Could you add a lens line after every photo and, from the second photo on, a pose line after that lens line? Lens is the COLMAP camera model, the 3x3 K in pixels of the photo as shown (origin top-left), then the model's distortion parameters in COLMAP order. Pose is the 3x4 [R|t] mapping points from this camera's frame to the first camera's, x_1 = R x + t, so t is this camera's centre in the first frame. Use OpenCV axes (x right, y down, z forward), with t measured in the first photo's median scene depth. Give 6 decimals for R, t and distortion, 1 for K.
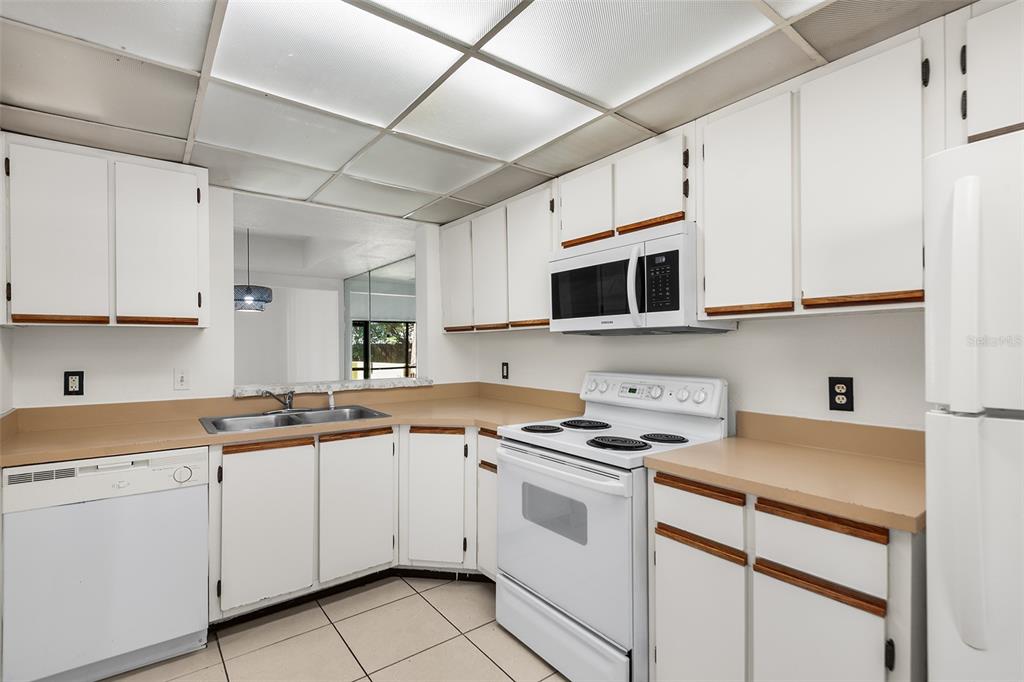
lens RADIAL K [[475.3, 0, 499.2], [0, 475.3, 343.6], [0, 0, 1]] dist [0.058957, -0.031605]
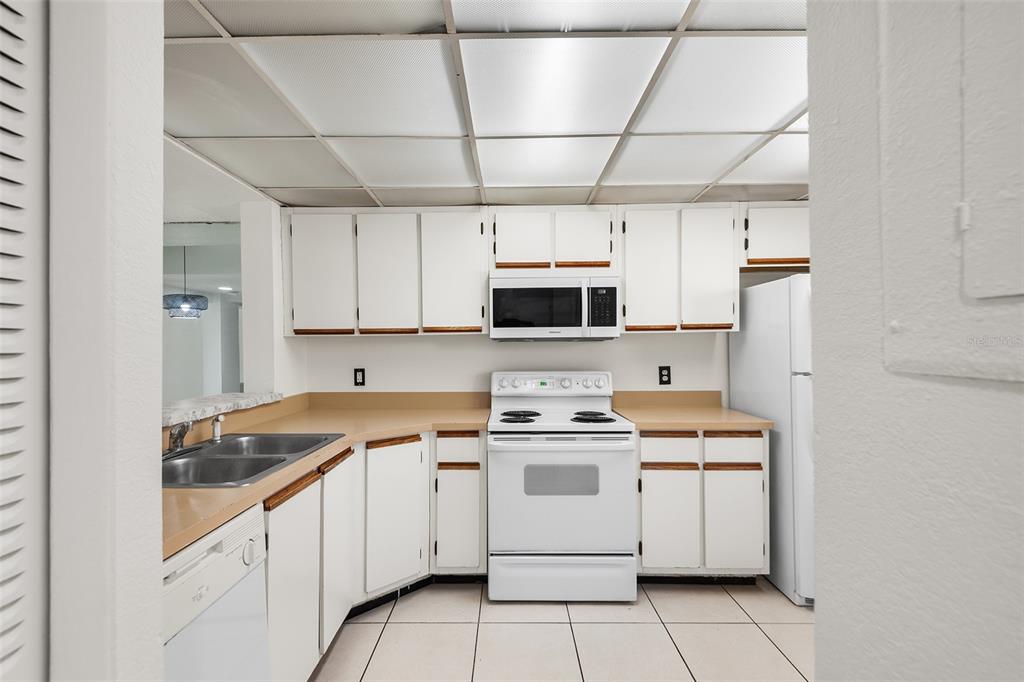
lens RADIAL K [[475.3, 0, 499.2], [0, 475.3, 343.6], [0, 0, 1]] dist [0.058957, -0.031605]
pose [[0.606644, 0.005051, 0.794957, -1.004800], [0.000851, 0.999975, -0.007003, -0.004573], [-0.794973, 0.004925, 0.606625, 0.353984]]
